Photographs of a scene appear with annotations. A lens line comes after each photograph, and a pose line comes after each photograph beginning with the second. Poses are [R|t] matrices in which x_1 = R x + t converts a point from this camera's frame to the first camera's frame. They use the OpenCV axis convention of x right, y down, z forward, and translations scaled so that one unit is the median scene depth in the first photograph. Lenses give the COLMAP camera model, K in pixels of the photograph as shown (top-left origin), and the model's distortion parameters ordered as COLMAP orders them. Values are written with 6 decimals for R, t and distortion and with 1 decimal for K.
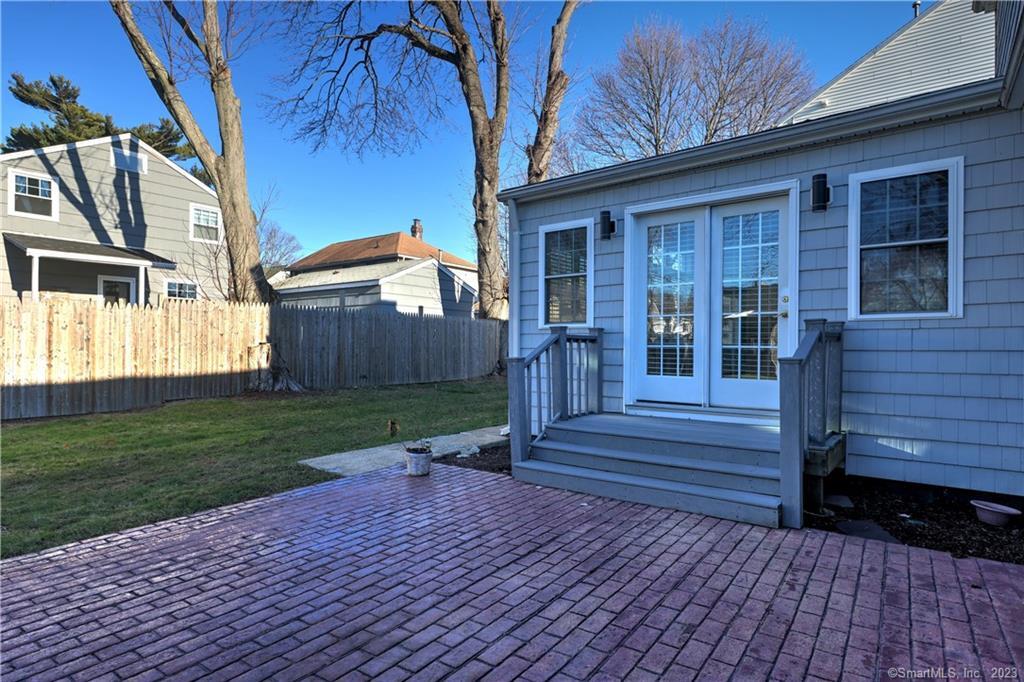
lens RADIAL K [[553.3, 0, 512.0], [0, 553.3, 341.0], [0, 0, 1]] dist [0.002908, 0.000275]
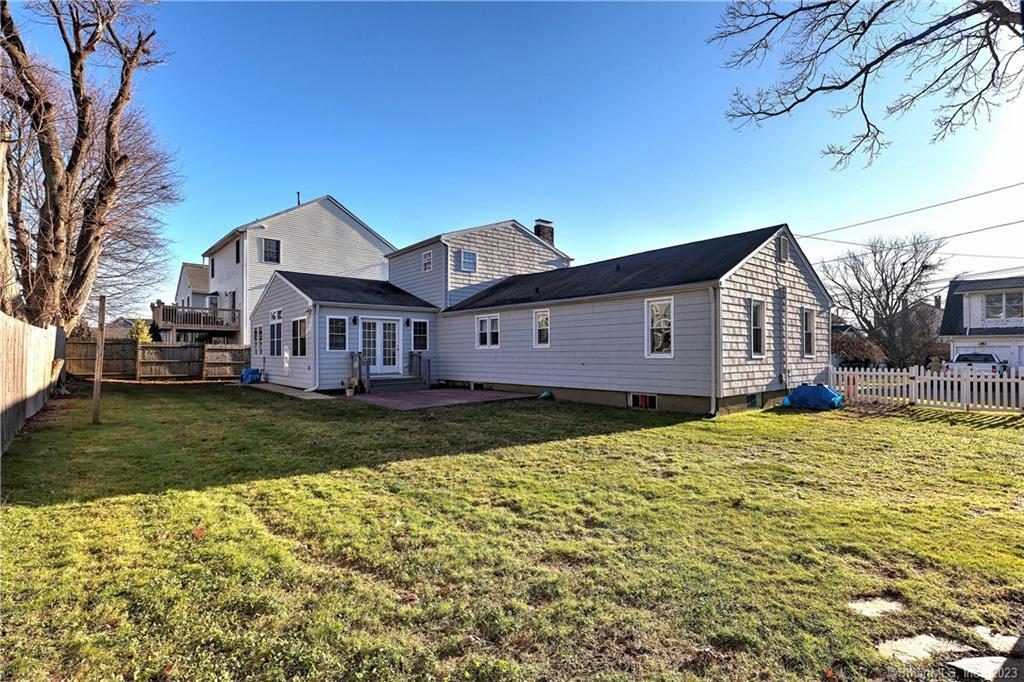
lens RADIAL K [[468.4, 0, 512.0], [0, 468.4, 341.0], [0, 0, 1]] dist [0.000380, 0.000082]
pose [[0.250060, 0.024119, 0.967930, -2.452255], [-0.005607, 0.999709, -0.023462, -0.027722], [-0.968214, 0.000440, 0.250122, -0.647746]]
